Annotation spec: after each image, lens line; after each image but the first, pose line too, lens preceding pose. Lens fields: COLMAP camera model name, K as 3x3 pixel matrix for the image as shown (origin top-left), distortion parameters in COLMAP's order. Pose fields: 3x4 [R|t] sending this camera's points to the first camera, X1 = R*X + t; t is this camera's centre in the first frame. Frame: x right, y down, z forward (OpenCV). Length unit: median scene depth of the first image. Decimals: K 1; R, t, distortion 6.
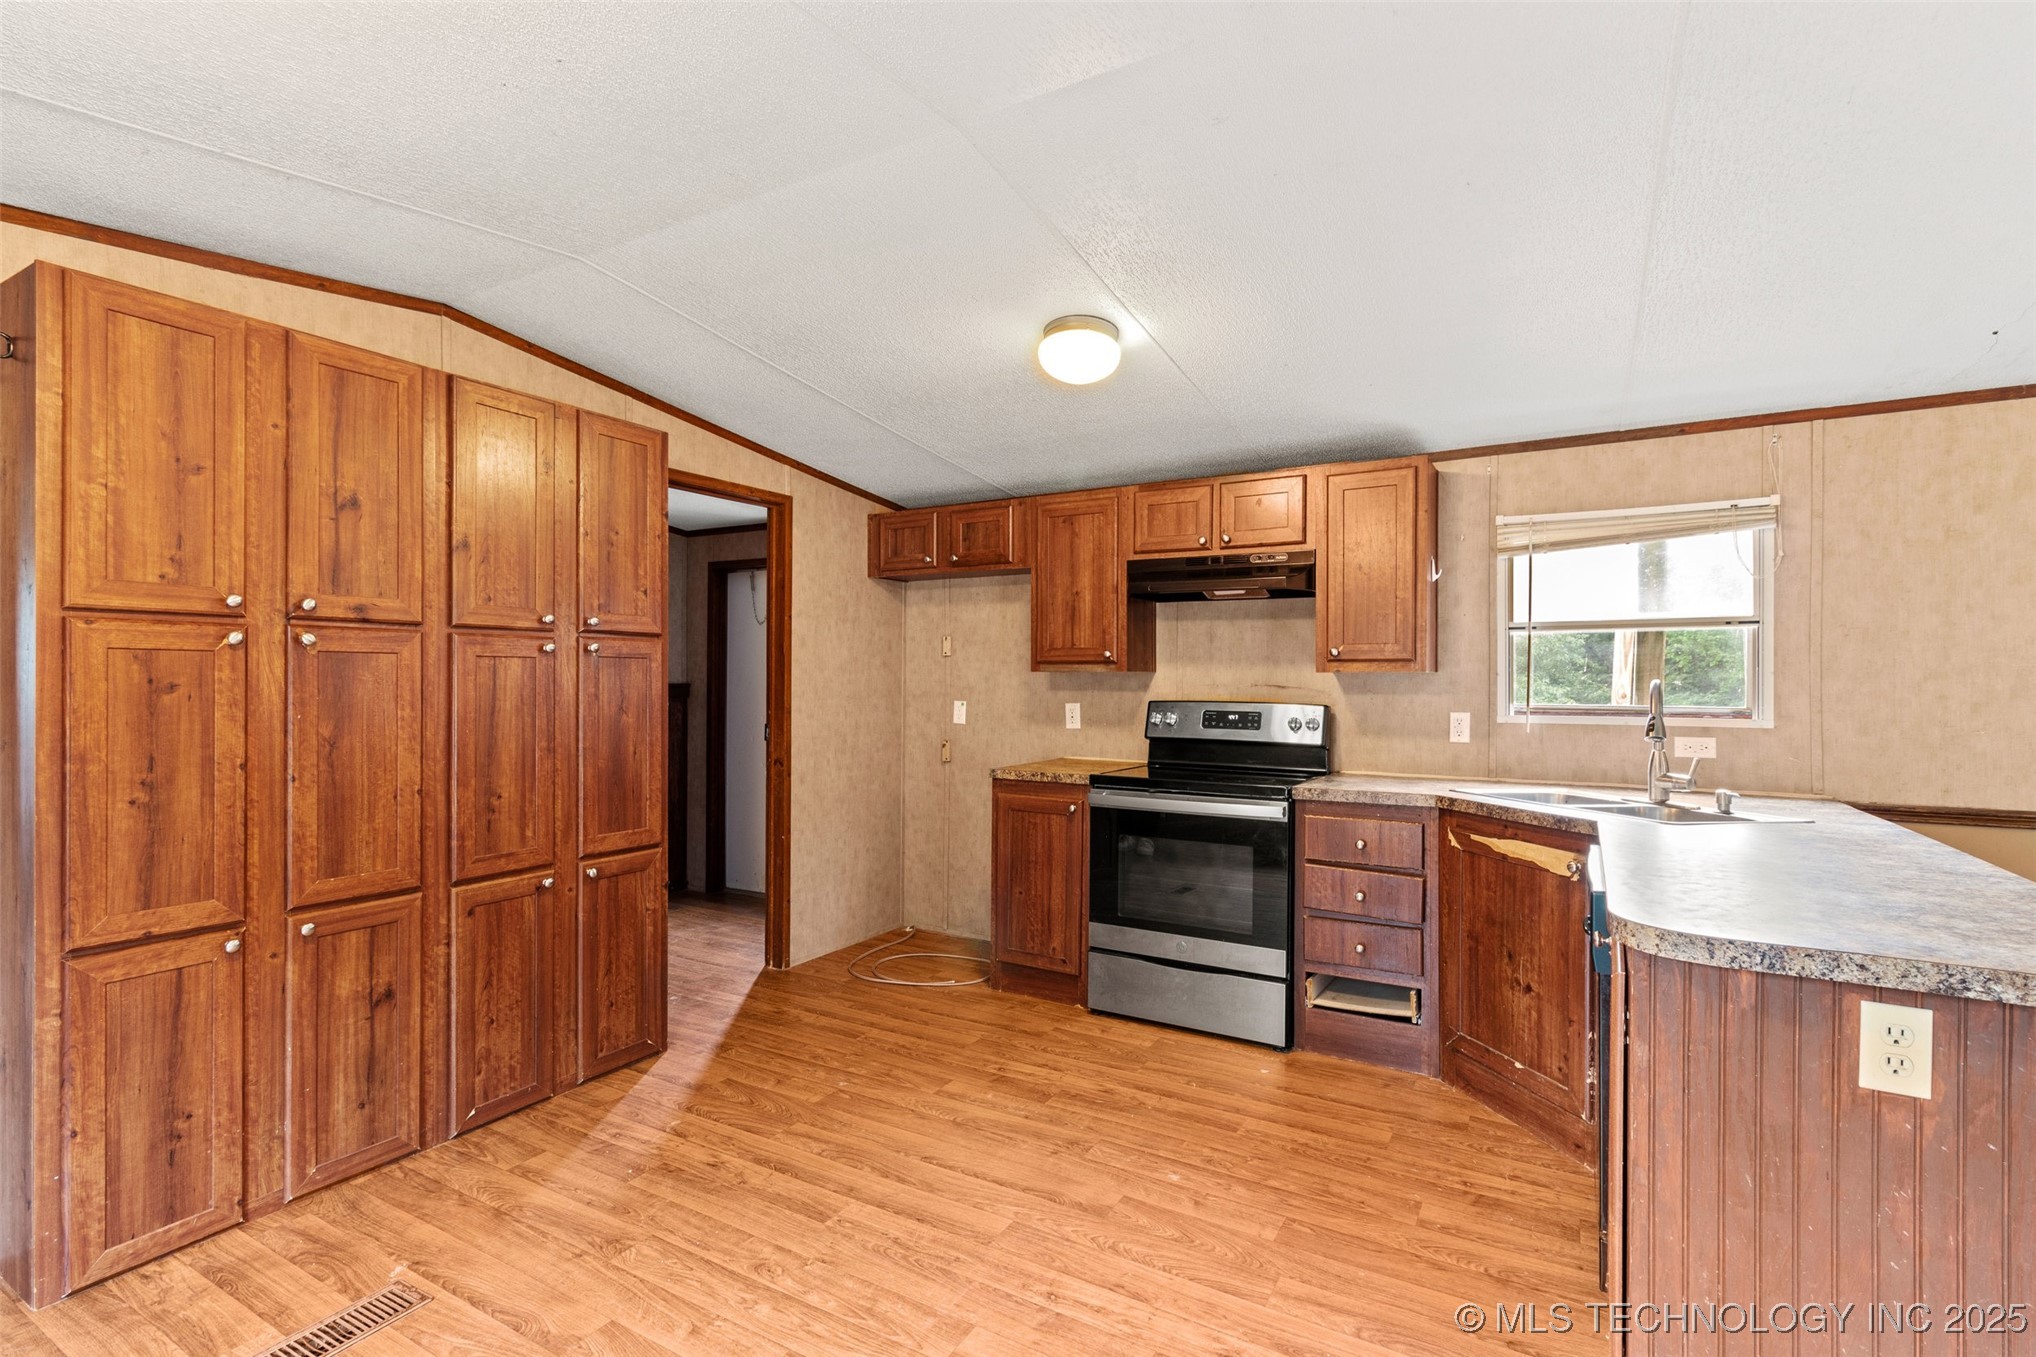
lens RADIAL K [[940.2, 0, 1020.7], [0, 940.2, 685.4], [0, 0, 1]] dist [0.000144, 0.001312]
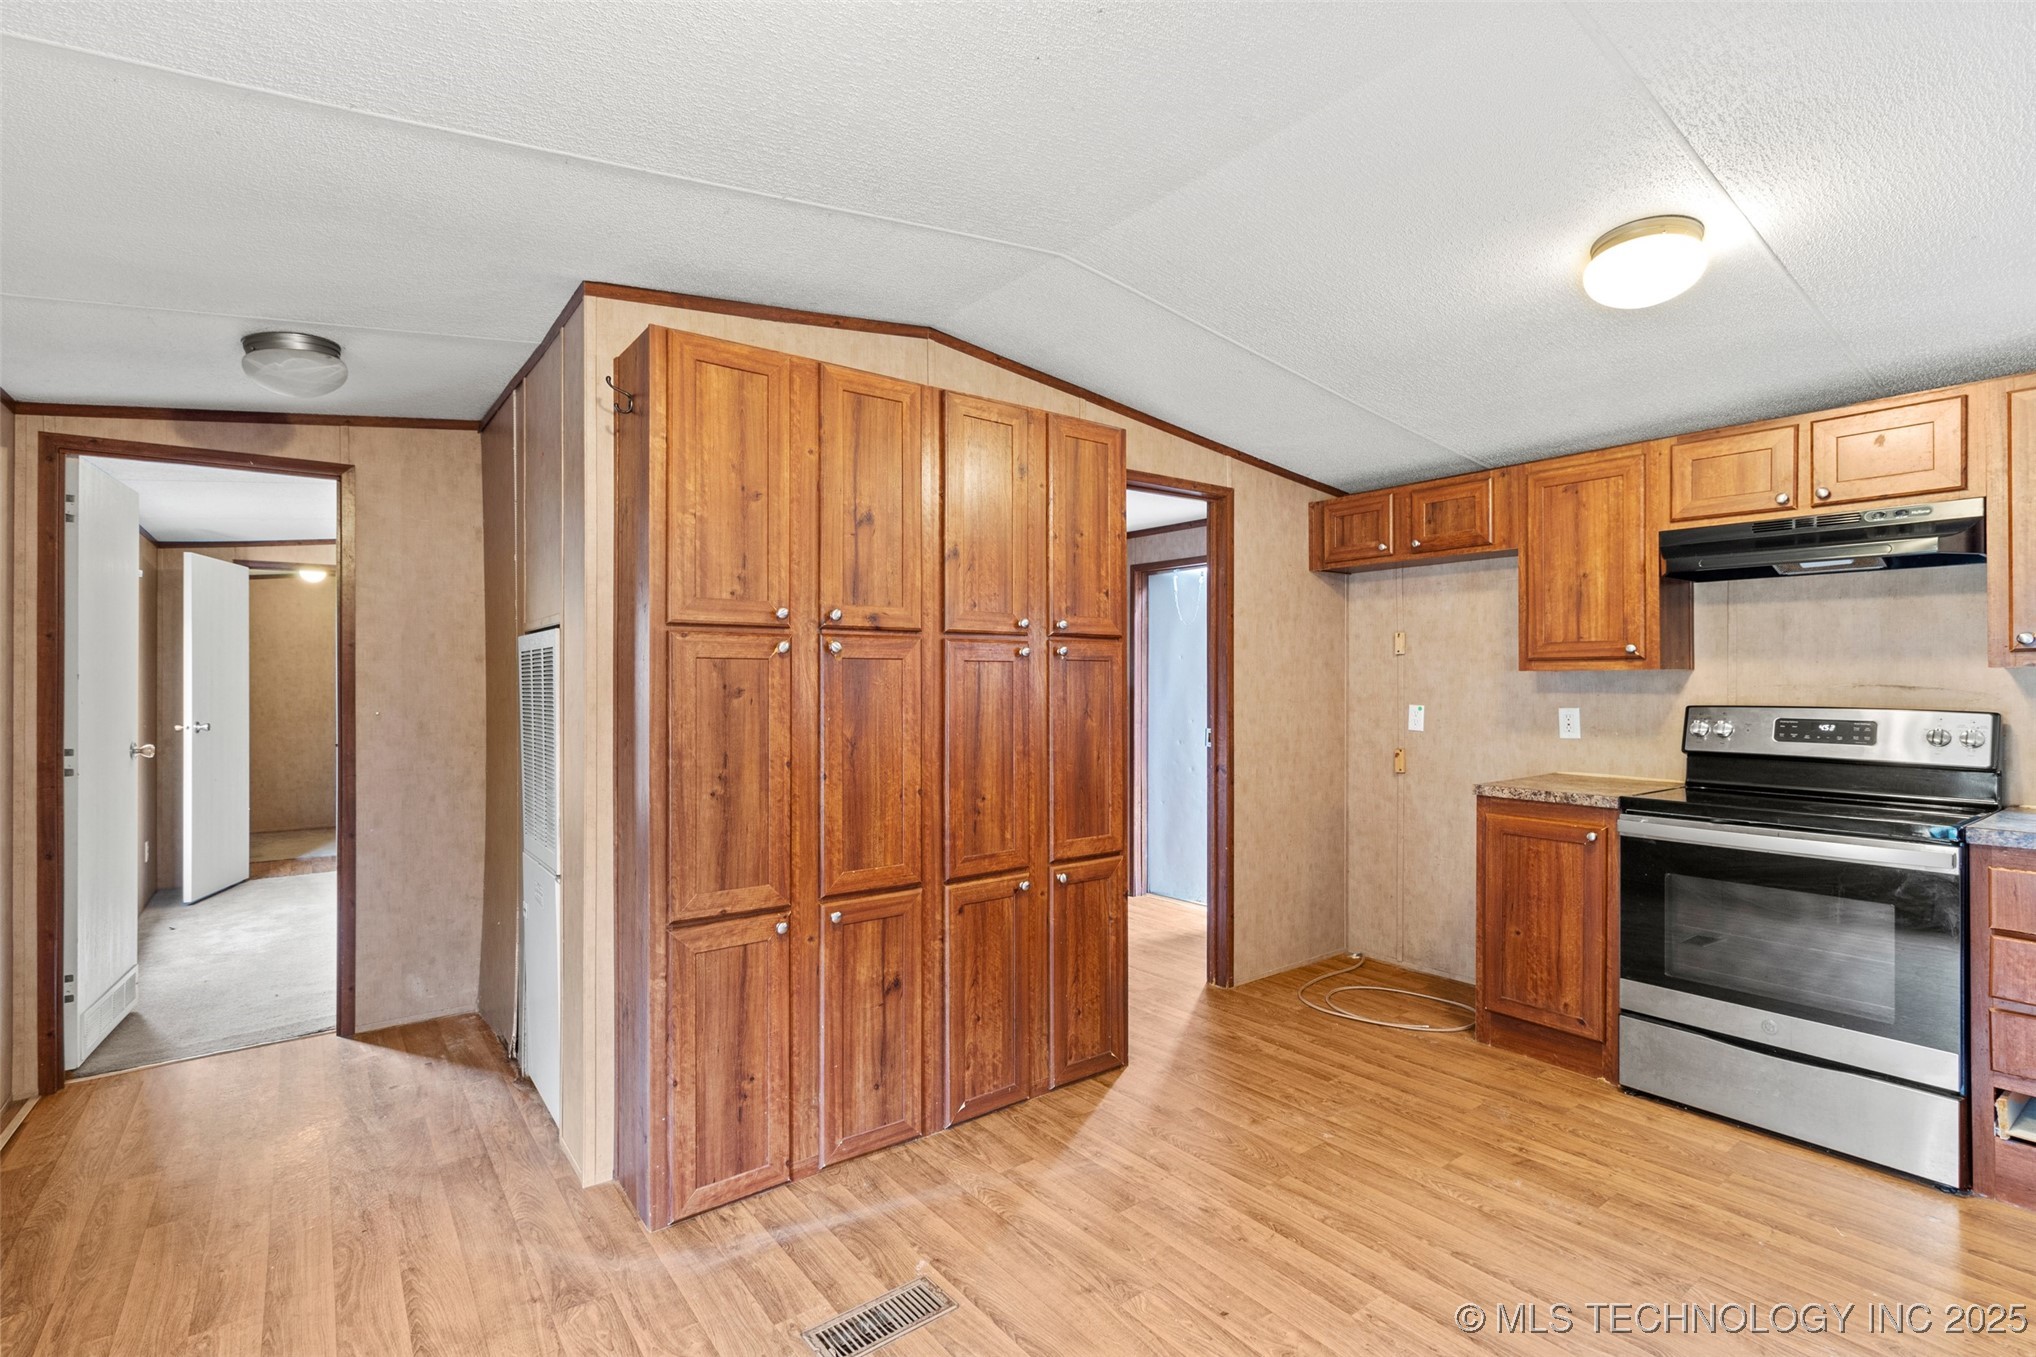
lens RADIAL K [[940.2, 0, 1027.0], [0, 940.2, 682.1], [0, 0, 1]] dist [0.000144, 0.001312]
pose [[0.926057, -0.006210, -0.377332, -0.114113], [0.003927, 0.999969, -0.006820, -0.000668], [0.377363, 0.004834, 0.926053, 0.066343]]
